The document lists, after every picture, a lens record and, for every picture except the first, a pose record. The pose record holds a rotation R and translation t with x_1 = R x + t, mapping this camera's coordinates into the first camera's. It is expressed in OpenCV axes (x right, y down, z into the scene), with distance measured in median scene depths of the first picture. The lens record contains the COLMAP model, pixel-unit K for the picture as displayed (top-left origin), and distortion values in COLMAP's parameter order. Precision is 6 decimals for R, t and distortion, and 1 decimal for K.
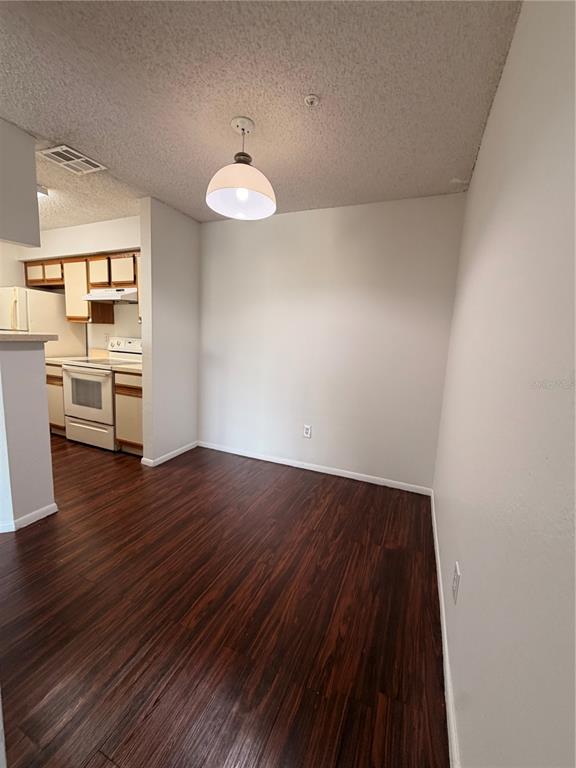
lens RADIAL K [[305.8, 0, 283.8], [0, 305.8, 381.3], [0, 0, 1]] dist [0.002970, 0.000536]
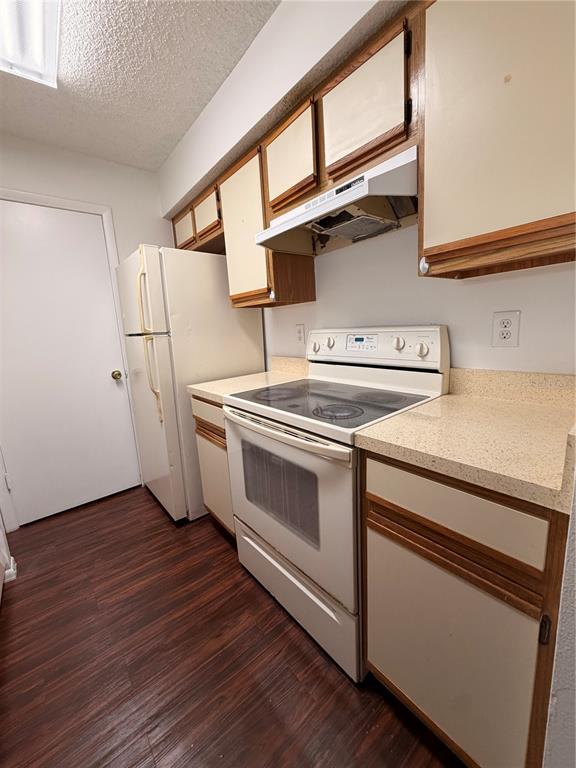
lens RADIAL K [[305.8, 0, 288.1], [0, 305.8, 384.6], [0, 0, 1]] dist [0.002970, 0.000536]
pose [[0.889156, -0.009179, -0.457511, -0.424801], [0.034459, 0.998303, 0.046942, -0.094708], [0.456304, -0.057504, 0.887964, 0.632722]]
